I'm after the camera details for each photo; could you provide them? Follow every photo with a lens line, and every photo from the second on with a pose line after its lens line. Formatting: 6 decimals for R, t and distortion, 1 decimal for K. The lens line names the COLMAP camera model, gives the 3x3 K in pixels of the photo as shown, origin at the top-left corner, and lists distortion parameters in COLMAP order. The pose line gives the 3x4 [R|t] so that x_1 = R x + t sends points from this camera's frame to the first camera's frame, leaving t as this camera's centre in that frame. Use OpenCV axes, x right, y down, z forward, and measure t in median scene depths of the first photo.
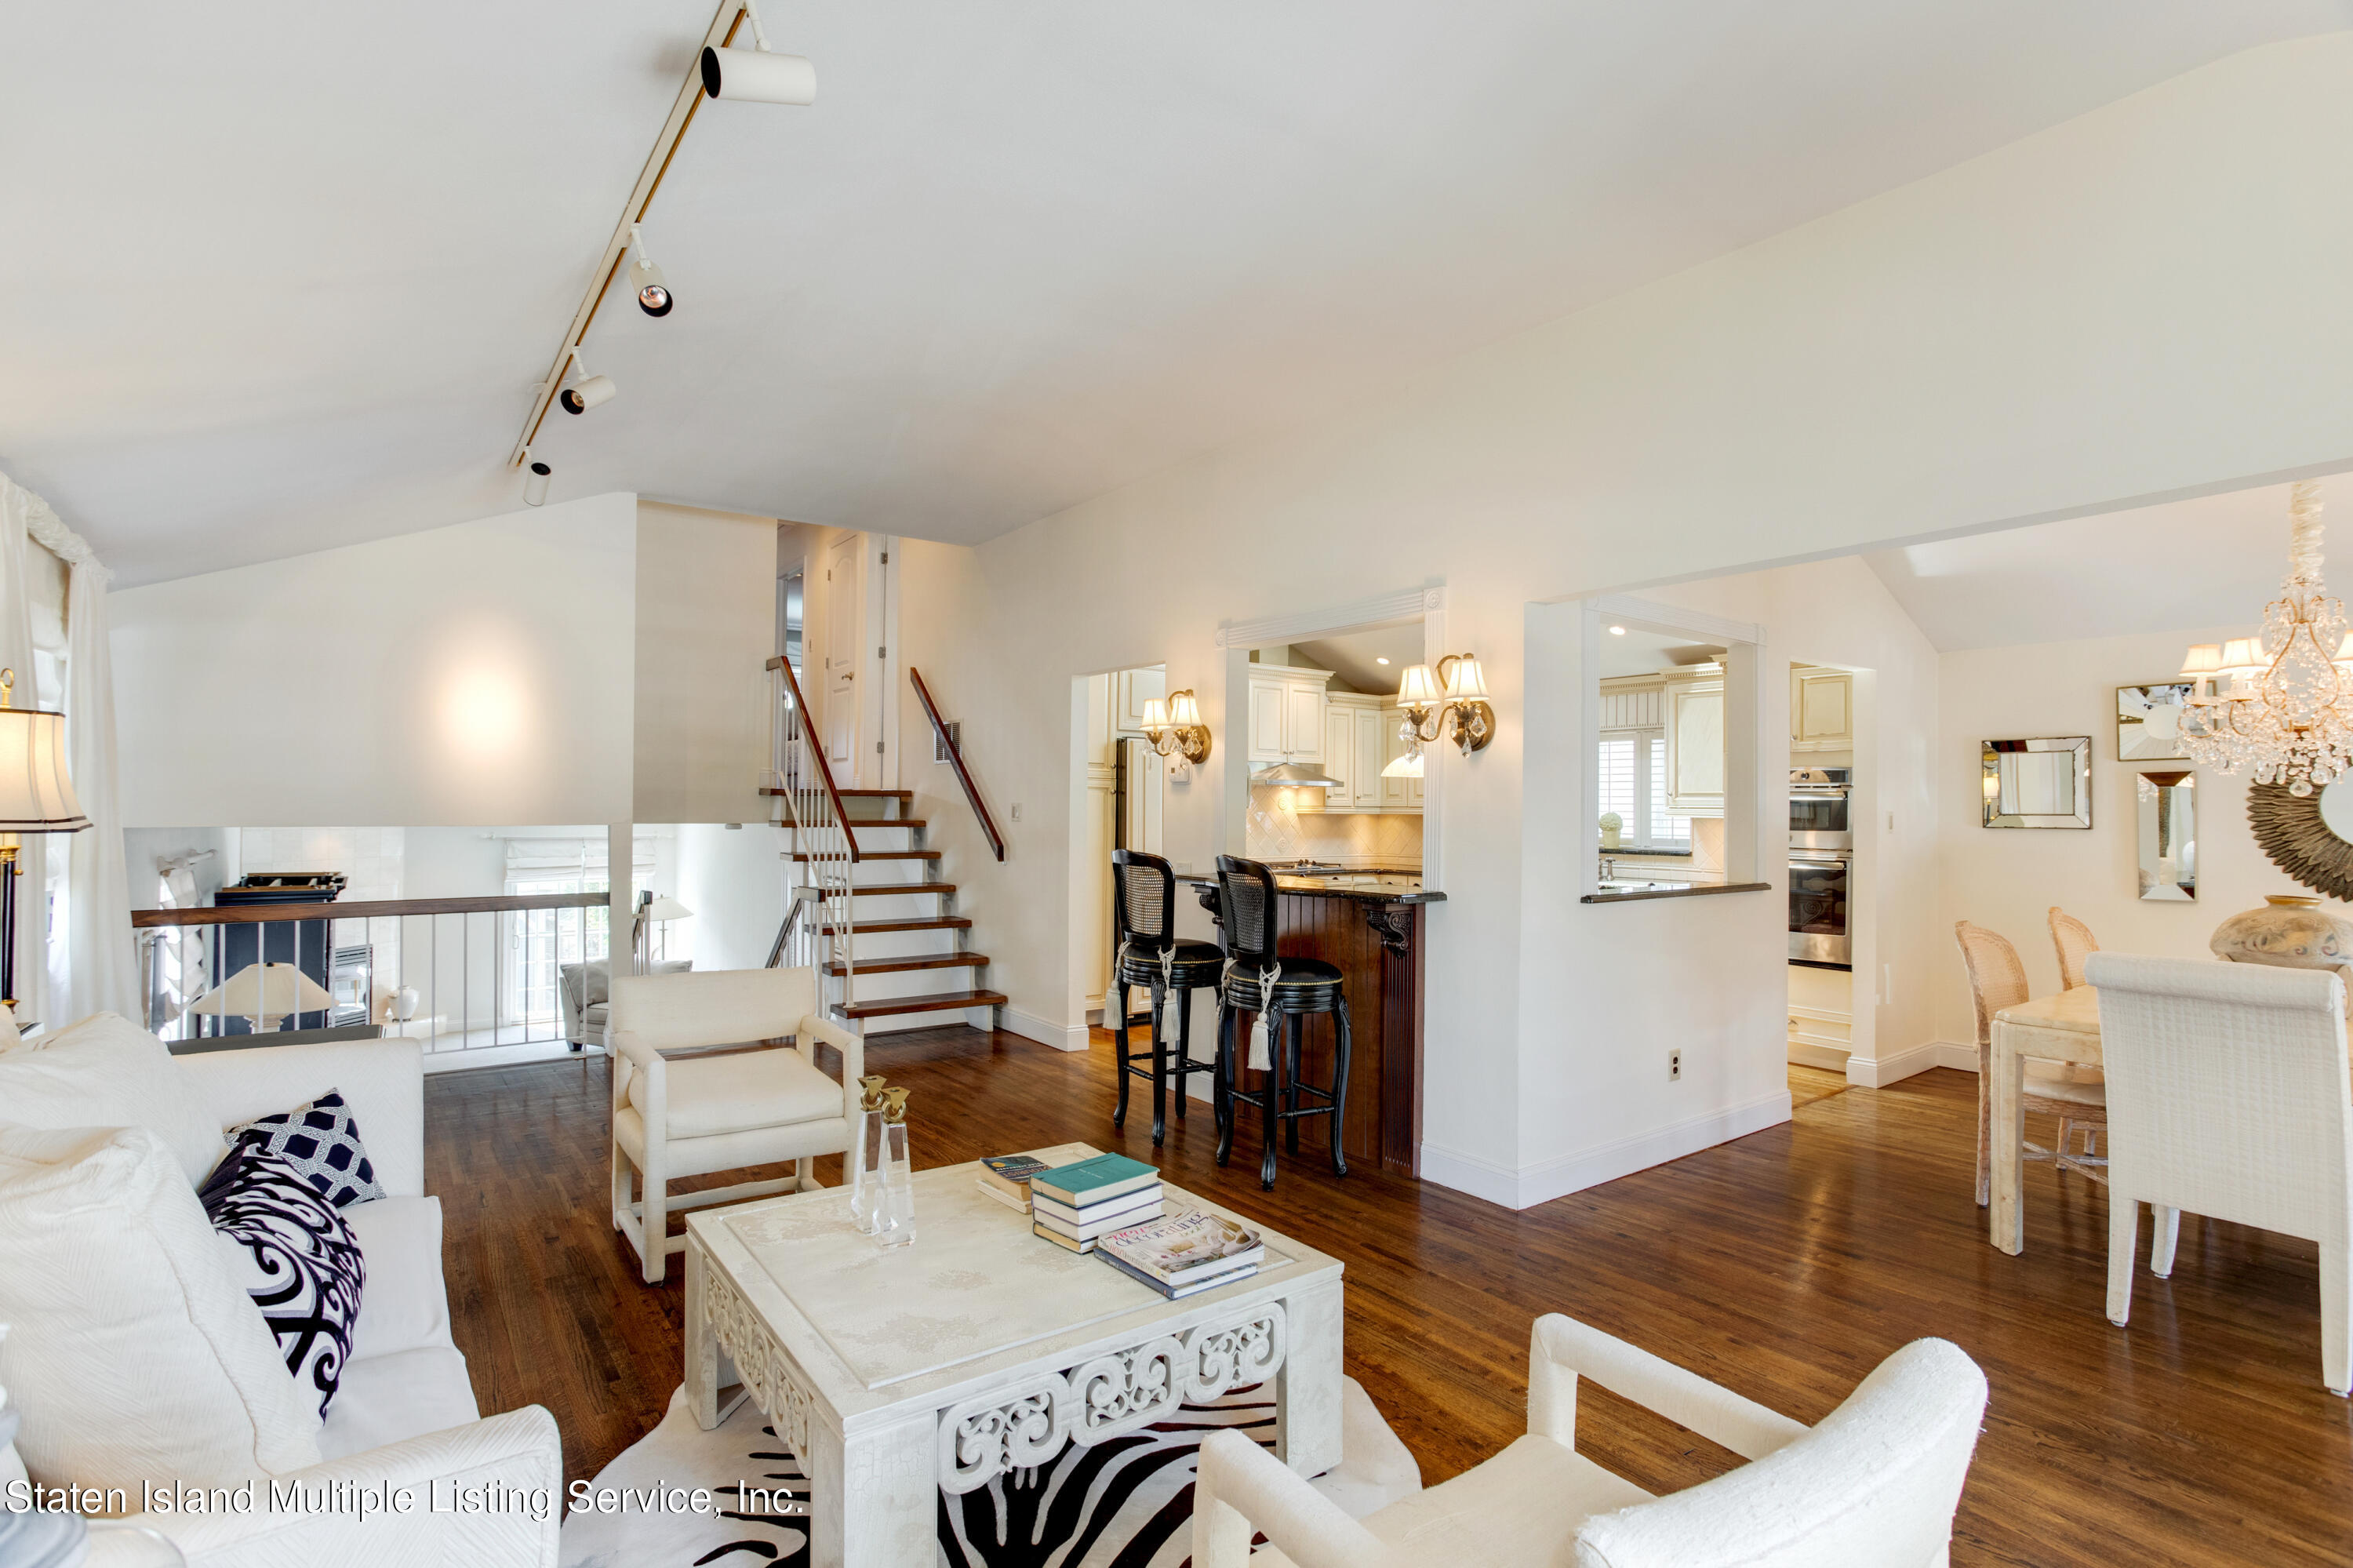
lens RADIAL K [[1139.0, 0, 1183.9], [0, 1139.0, 800.0], [0, 0, 1]] dist [-0.003549, 0.001757]
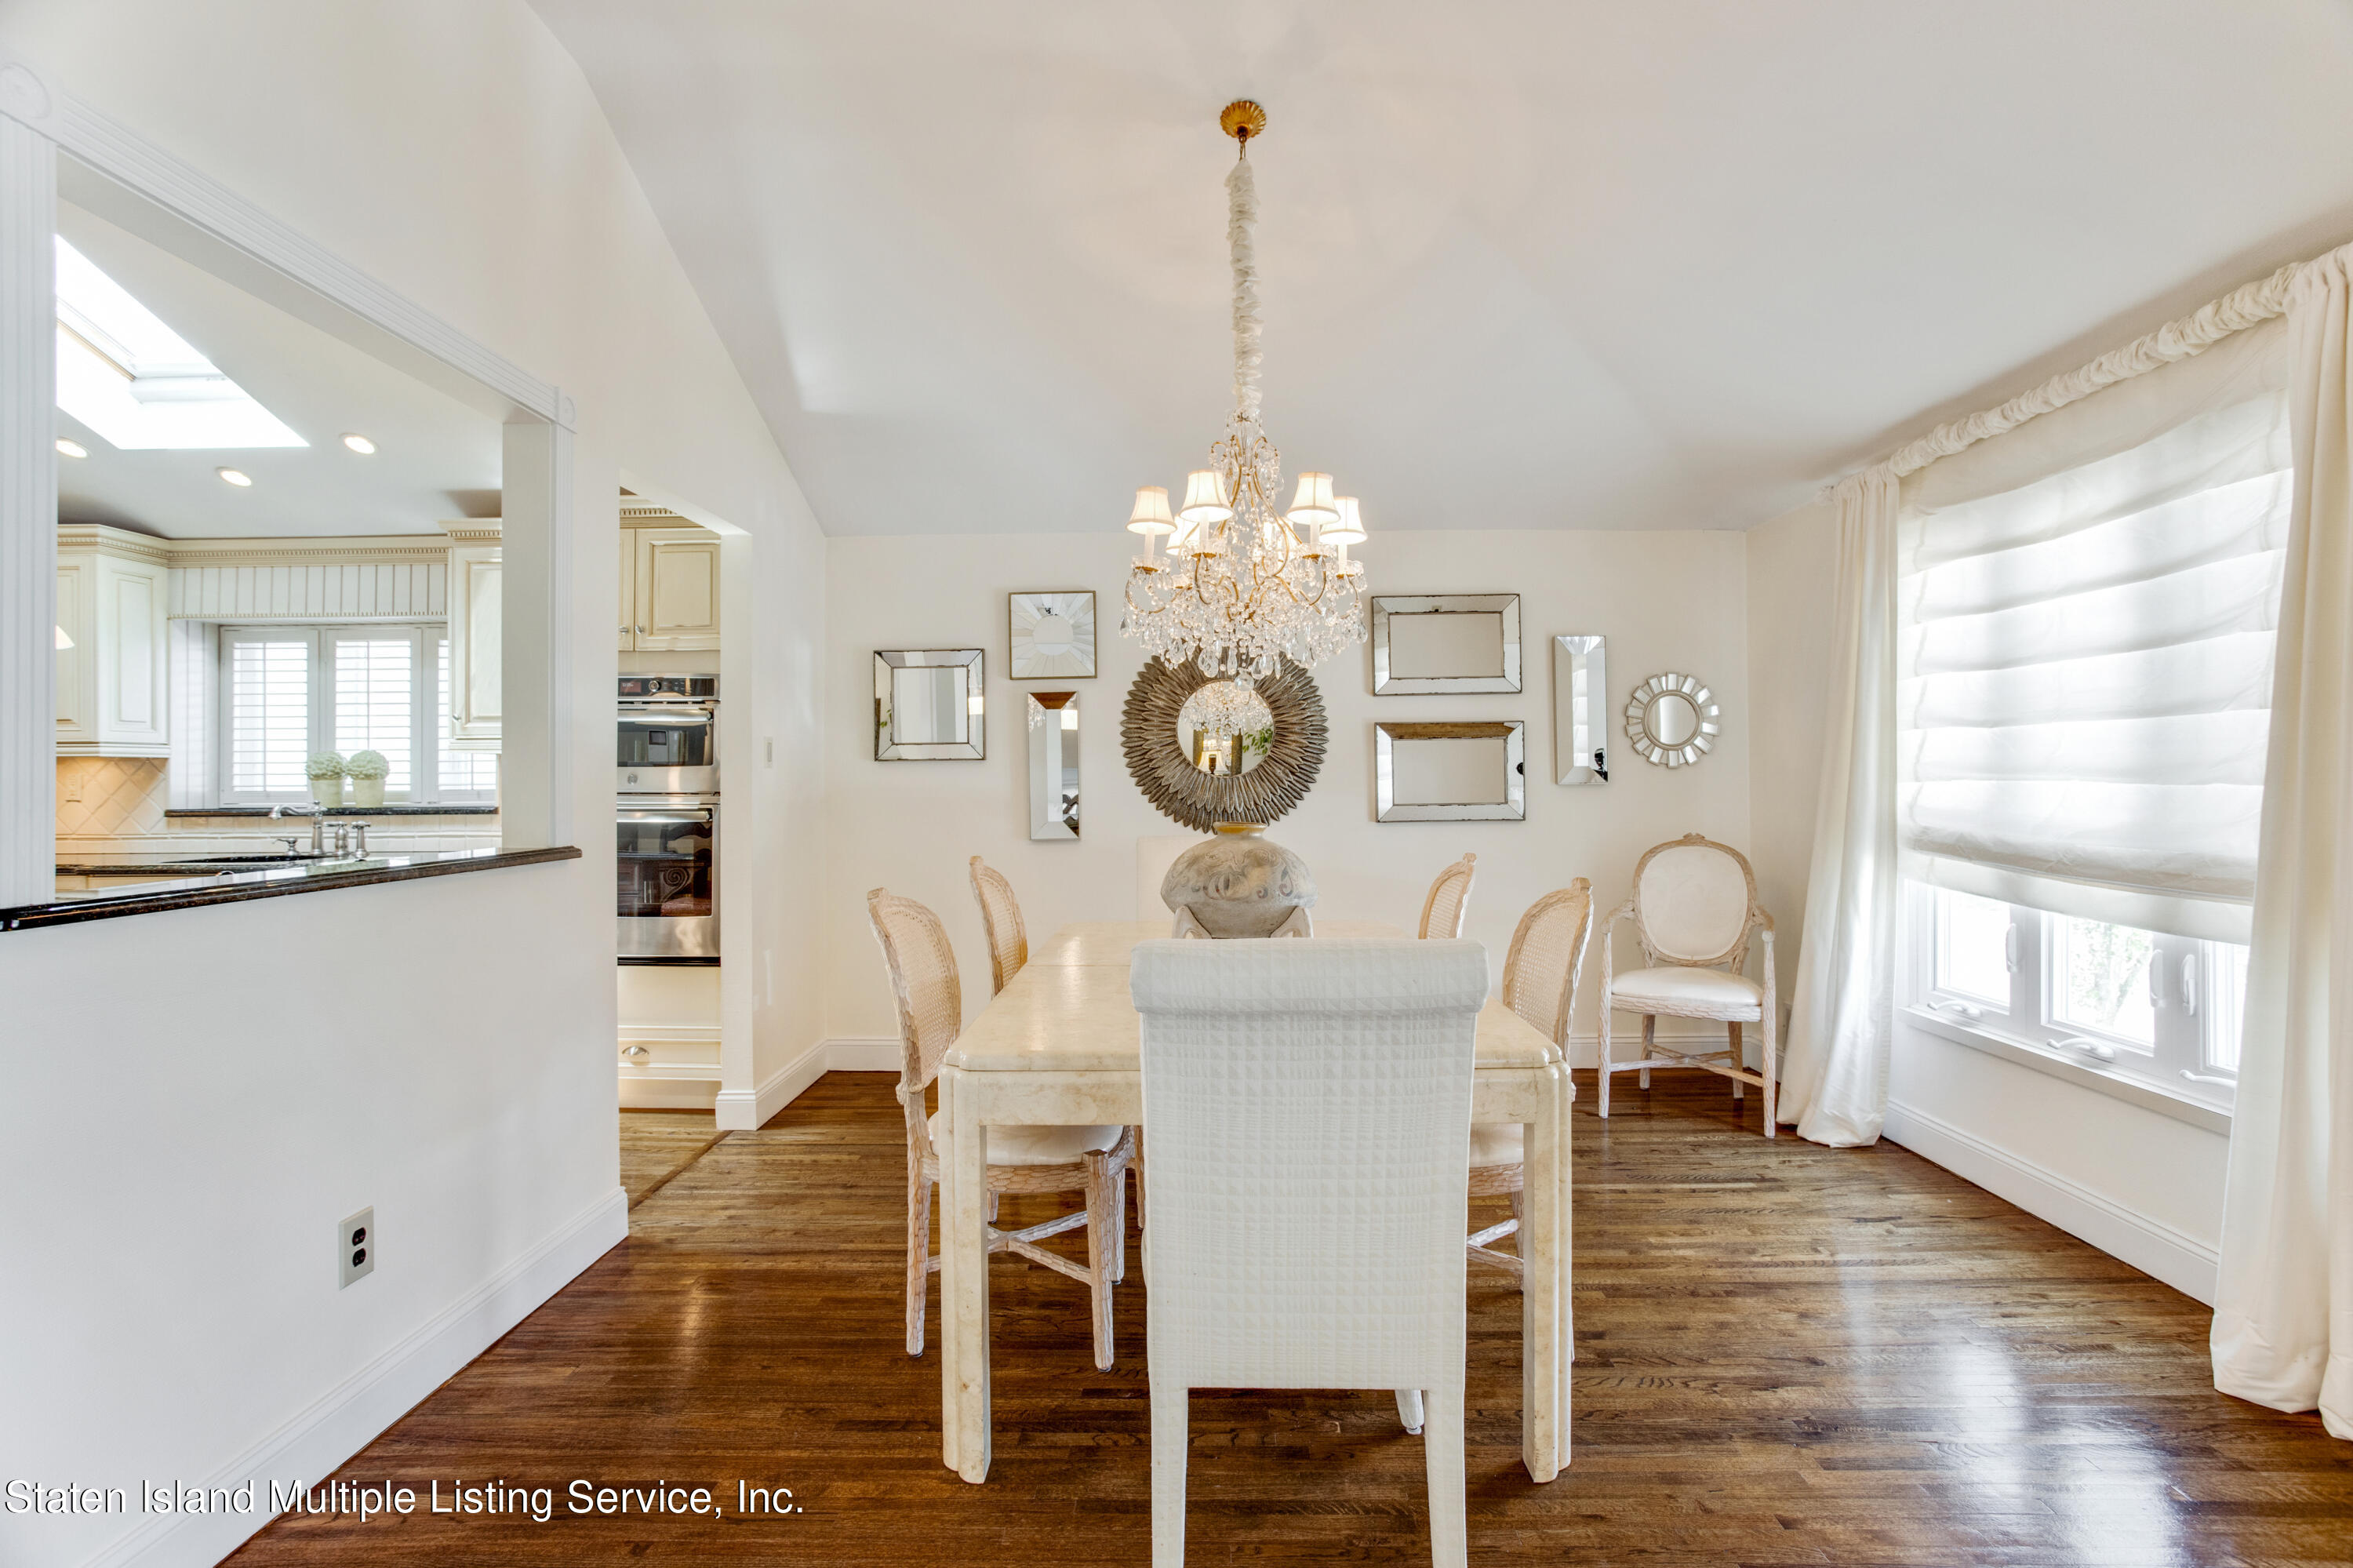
lens RADIAL K [[1090.0, 0, 1188.7], [0, 1090.0, 784.5], [0, 0, 1]] dist [-0.016264, 0.001394]
pose [[0.602774, -0.015453, 0.797762, 0.249510], [0.004395, 0.999862, 0.016047, 0.032442], [-0.797900, -0.006167, 0.602759, 0.402022]]
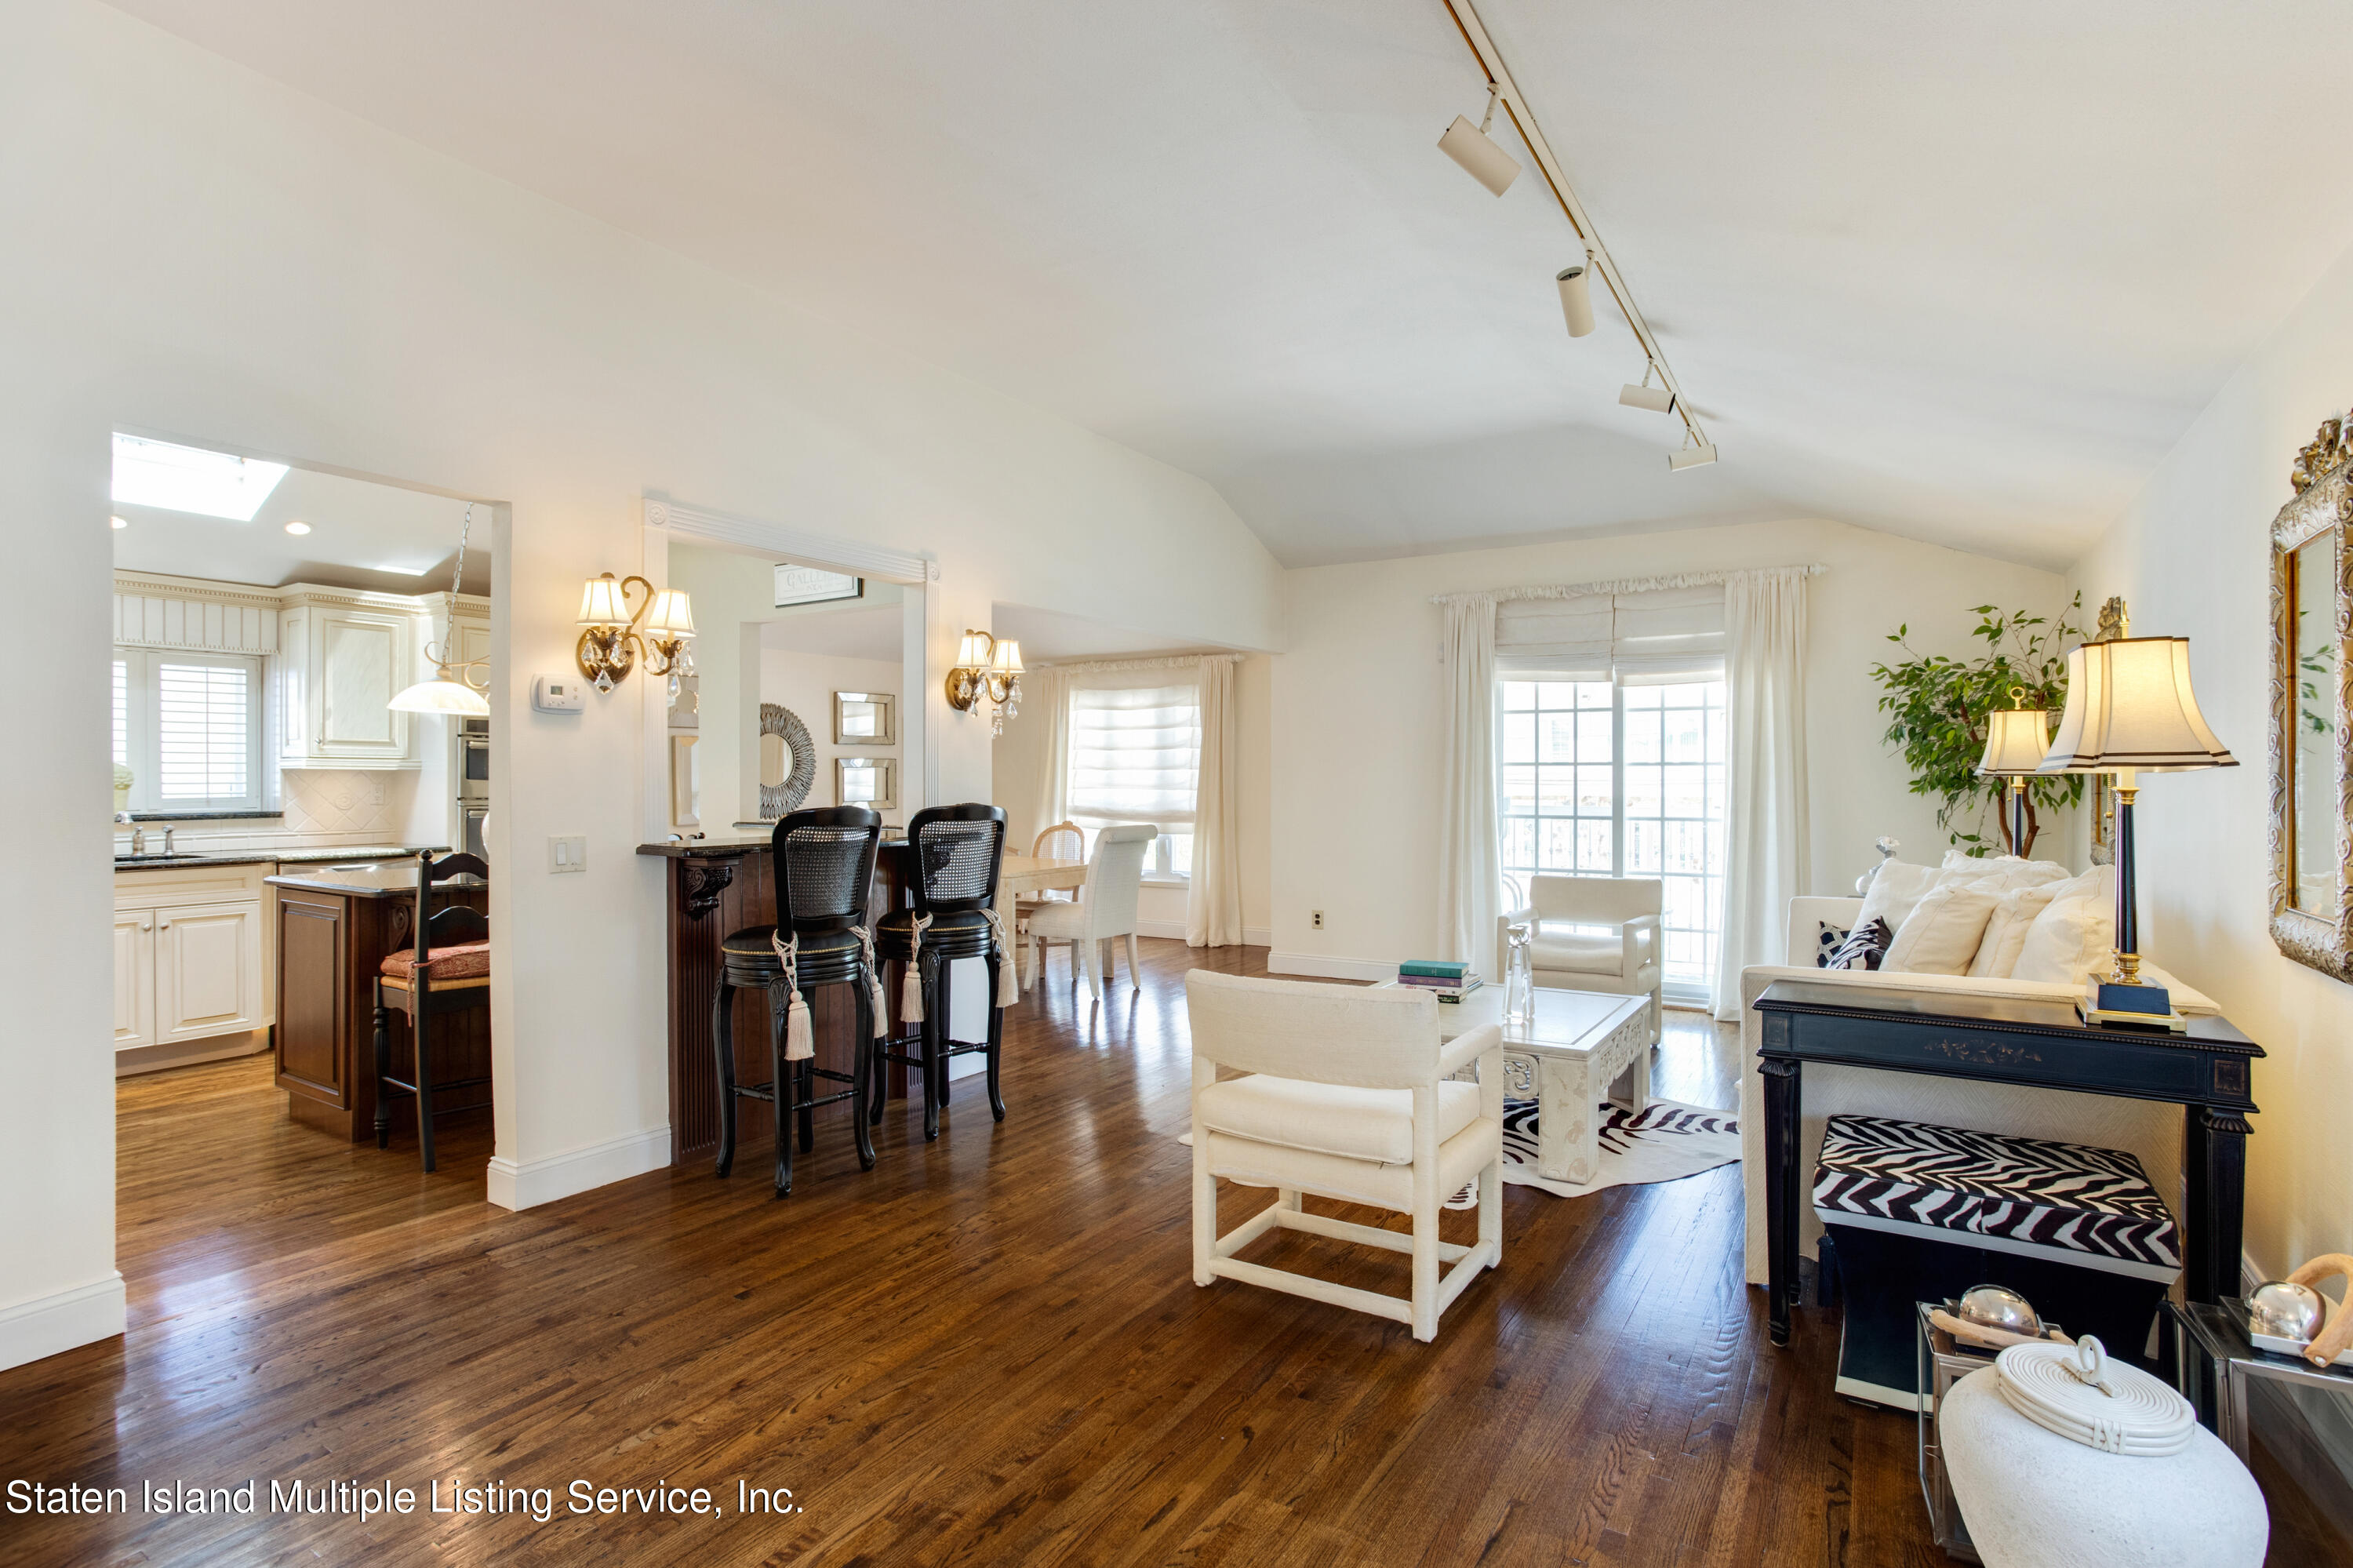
lens RADIAL K [[1139.0, 0, 1179.1], [0, 1139.0, 784.9], [0, 0, 1]] dist [-0.003549, 0.001757]
pose [[-0.377881, -0.008586, 0.925814, -0.774416], [-0.008838, 0.999945, 0.005666, 0.022557], [-0.925812, -0.006041, -0.377936, 1.015378]]
